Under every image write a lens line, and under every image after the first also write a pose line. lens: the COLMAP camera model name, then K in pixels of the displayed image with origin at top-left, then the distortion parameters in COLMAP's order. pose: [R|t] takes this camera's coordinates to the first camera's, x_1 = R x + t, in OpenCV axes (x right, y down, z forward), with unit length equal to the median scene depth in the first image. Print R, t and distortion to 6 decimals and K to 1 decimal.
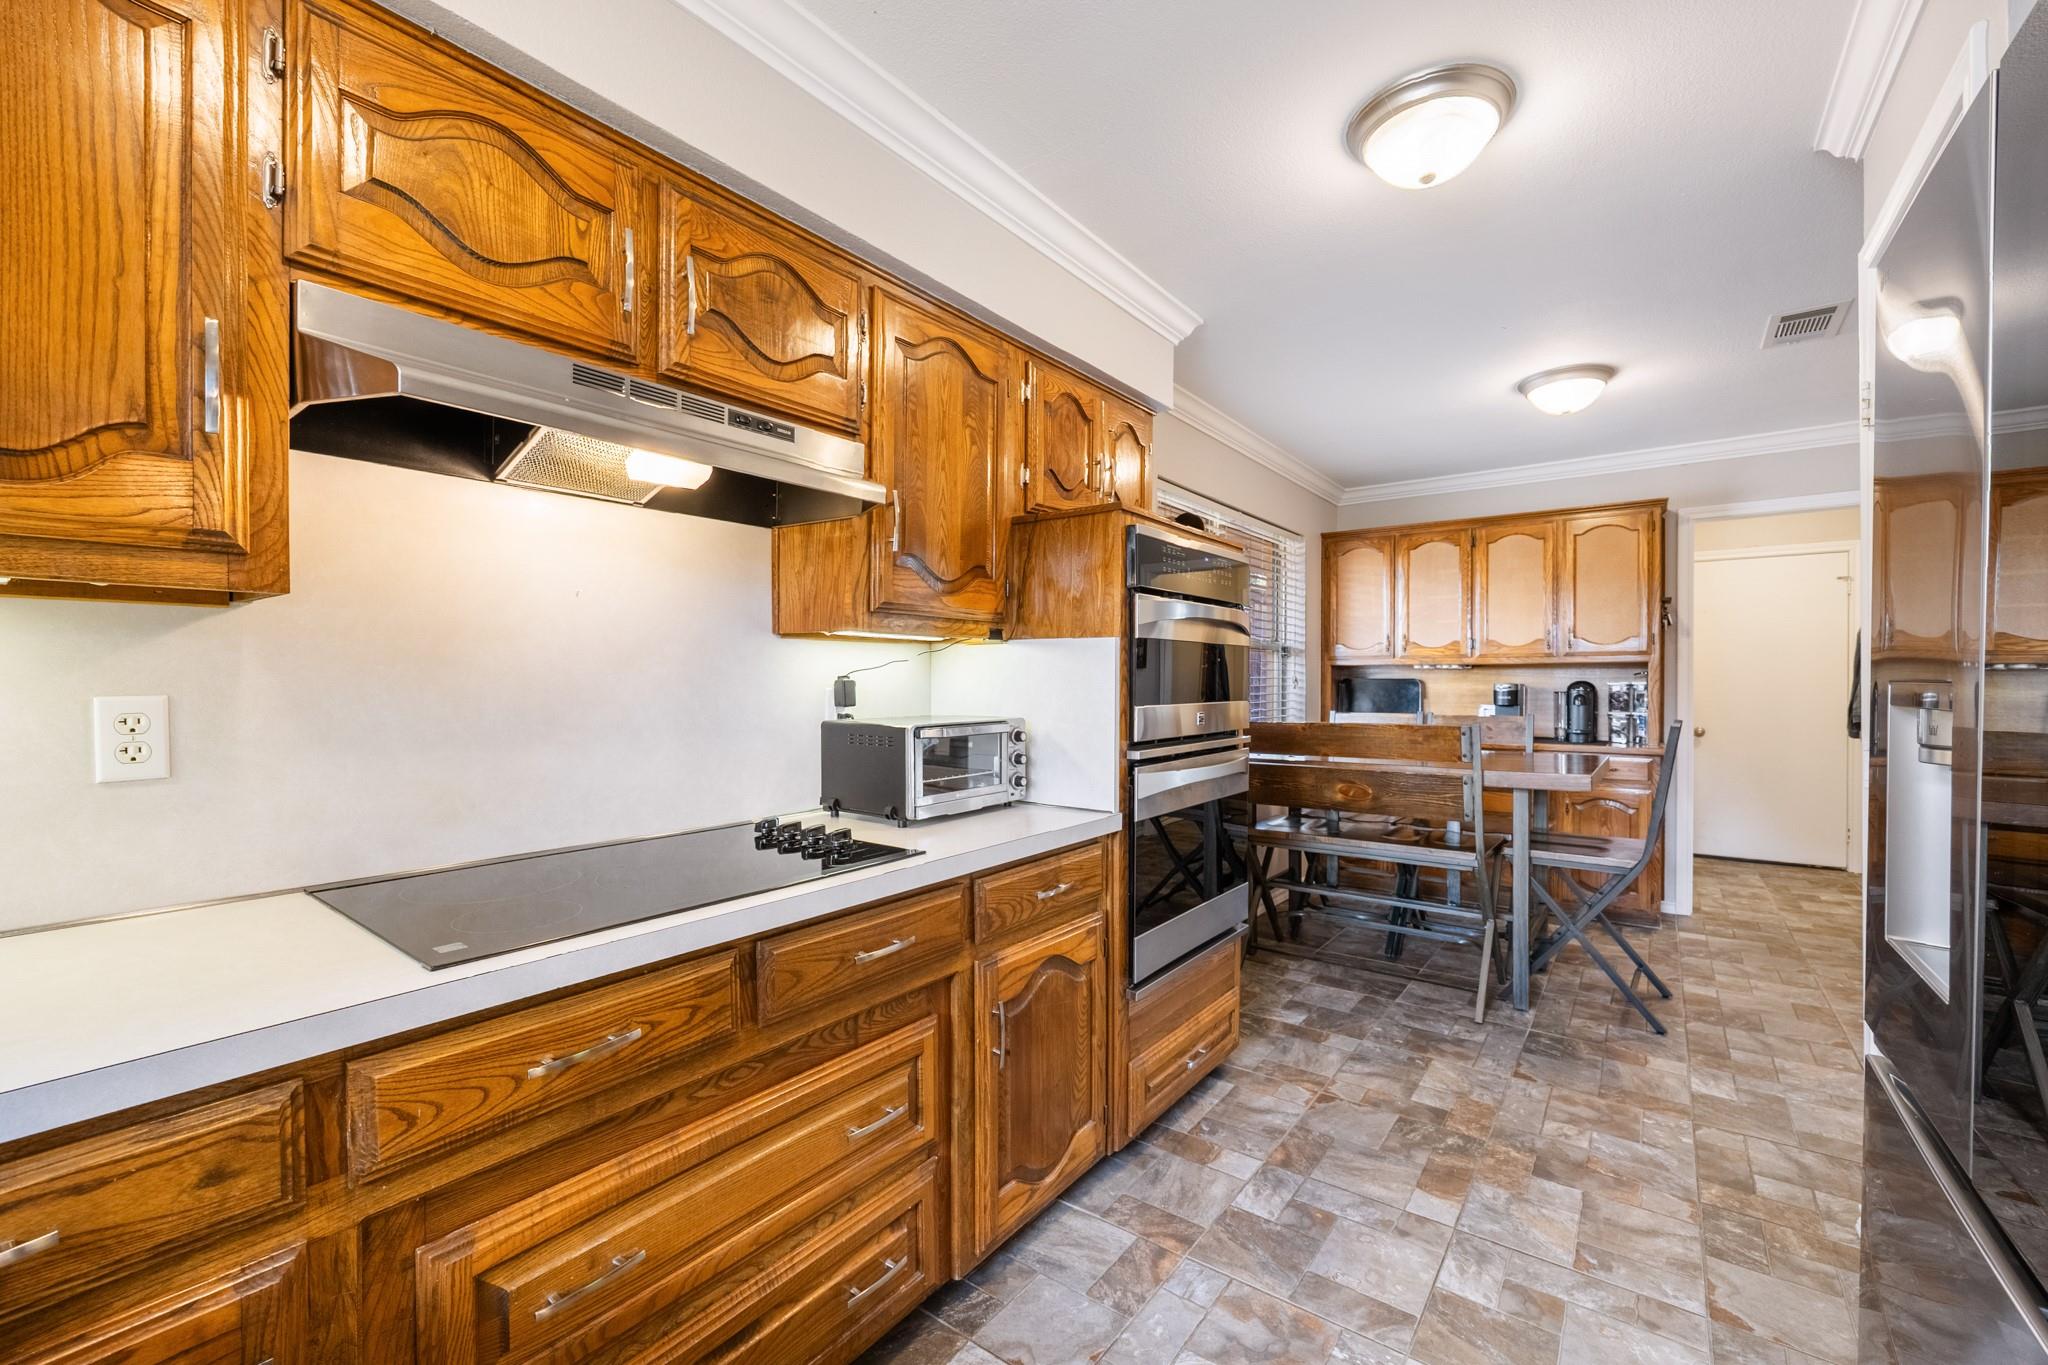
lens RADIAL K [[832.6, 0, 1024.0], [0, 832.6, 682.5], [0, 0, 1]] dist [-0.000514, -0.000028]
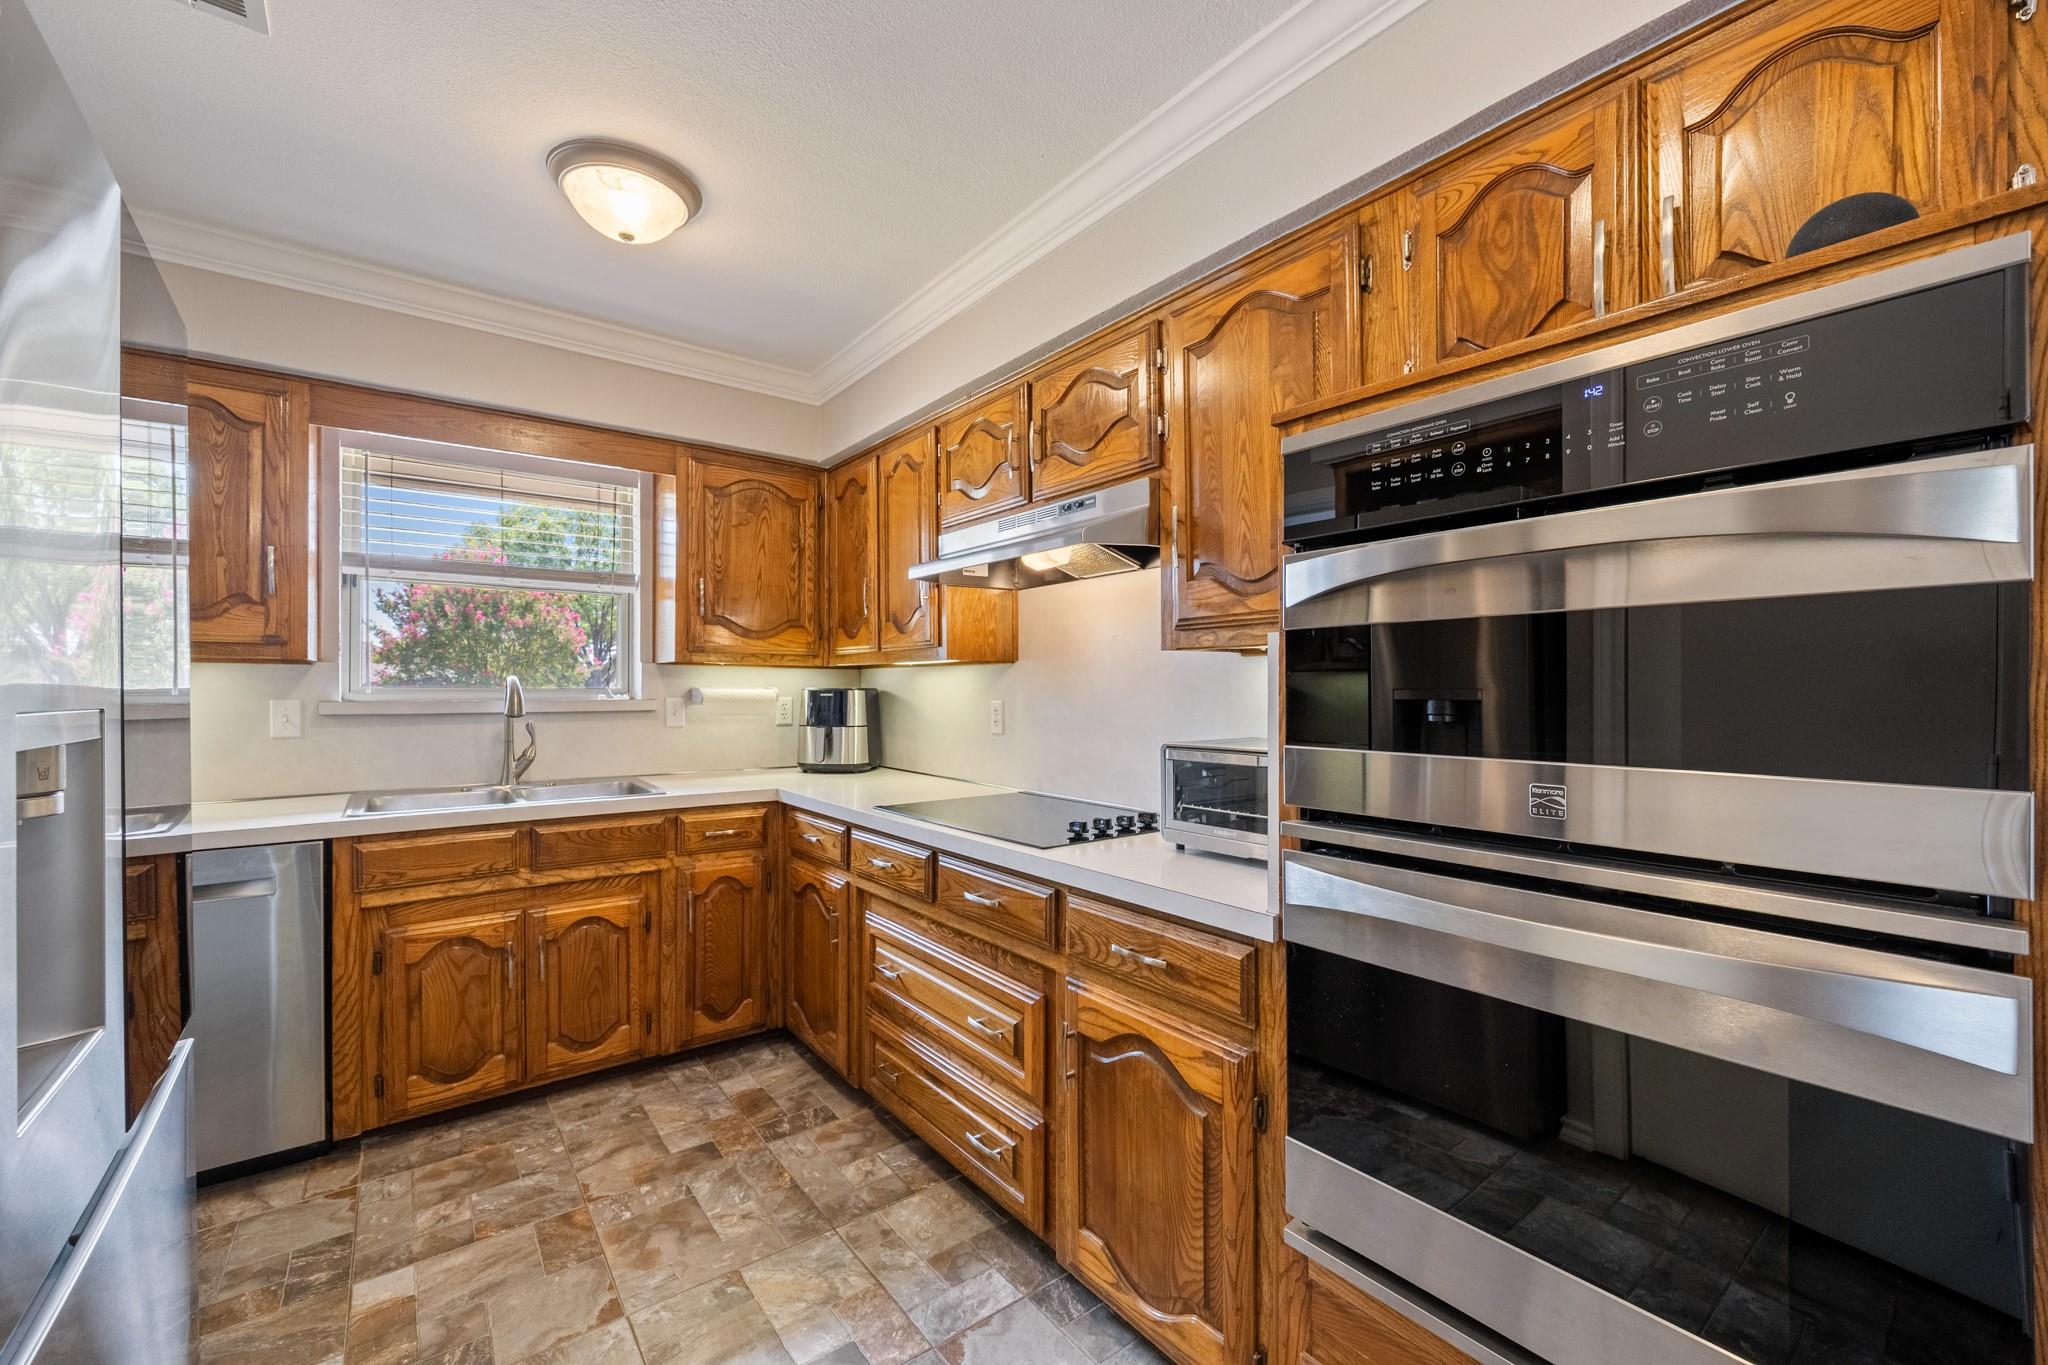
lens RADIAL K [[819.6, 0, 1030.5], [0, 819.6, 689.0], [0, 0, 1]] dist [0.000198, 0.000063]
pose [[-0.254231, -0.000932, -0.967143, 1.100427], [-0.004111, 0.999992, 0.000117, -0.017008], [0.967135, 0.004006, -0.254232, 1.431380]]
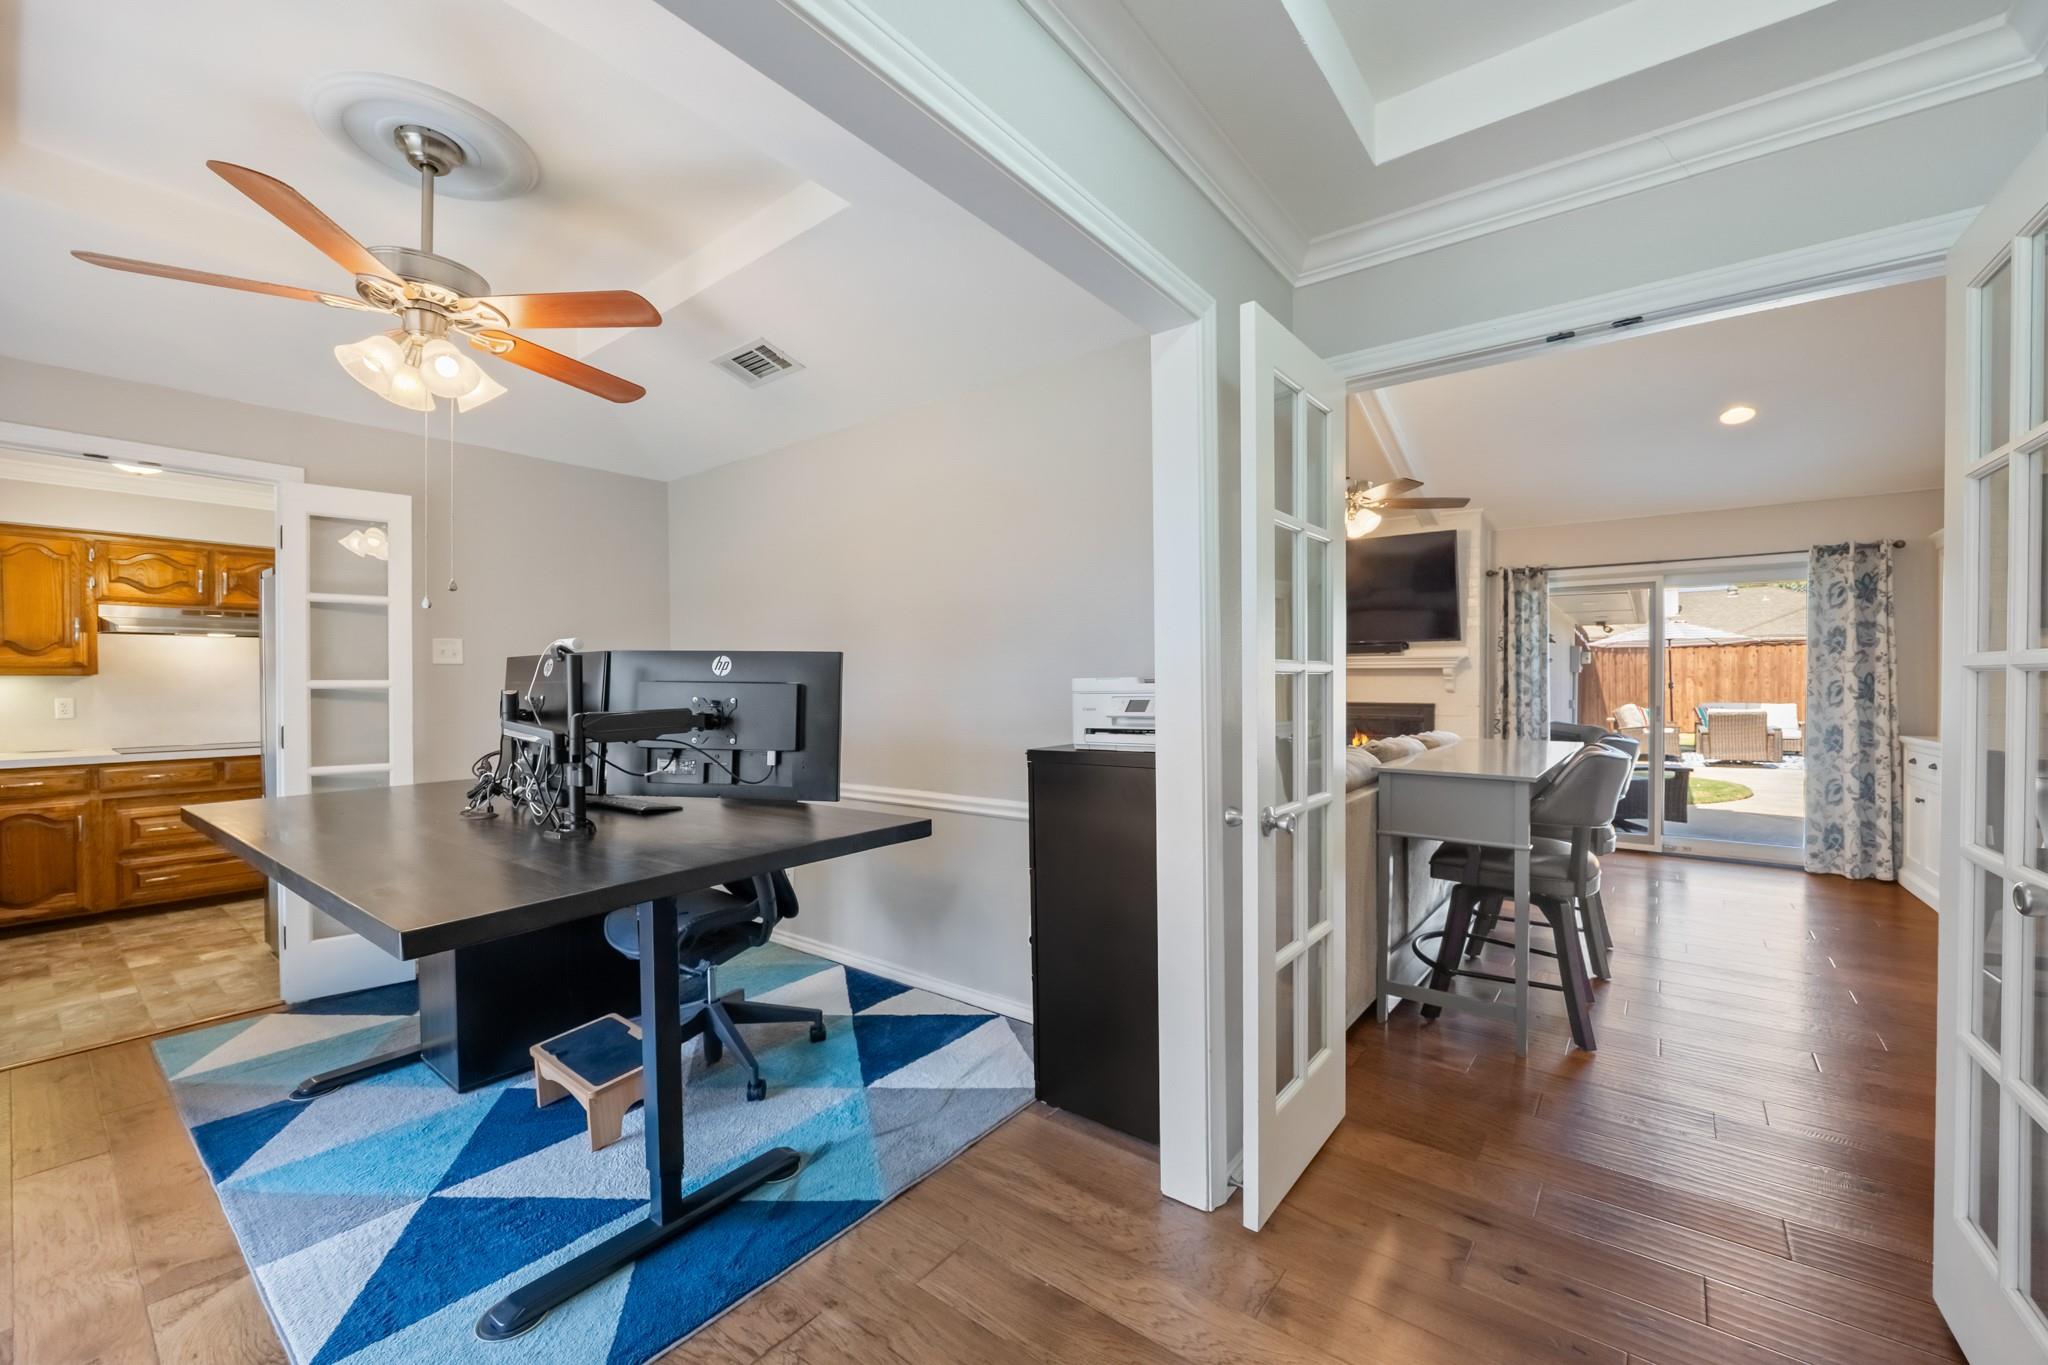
lens RADIAL K [[824.1, 0, 1027.5], [0, 824.1, 688.3], [0, 0, 1]] dist [-0.011083, 0.002507]
pose [[0.999960, -0.003218, -0.008372, 3.090827], [0.003232, 0.999993, 0.001735, -0.020376], [0.008366, -0.001762, 0.999963, -2.485021]]
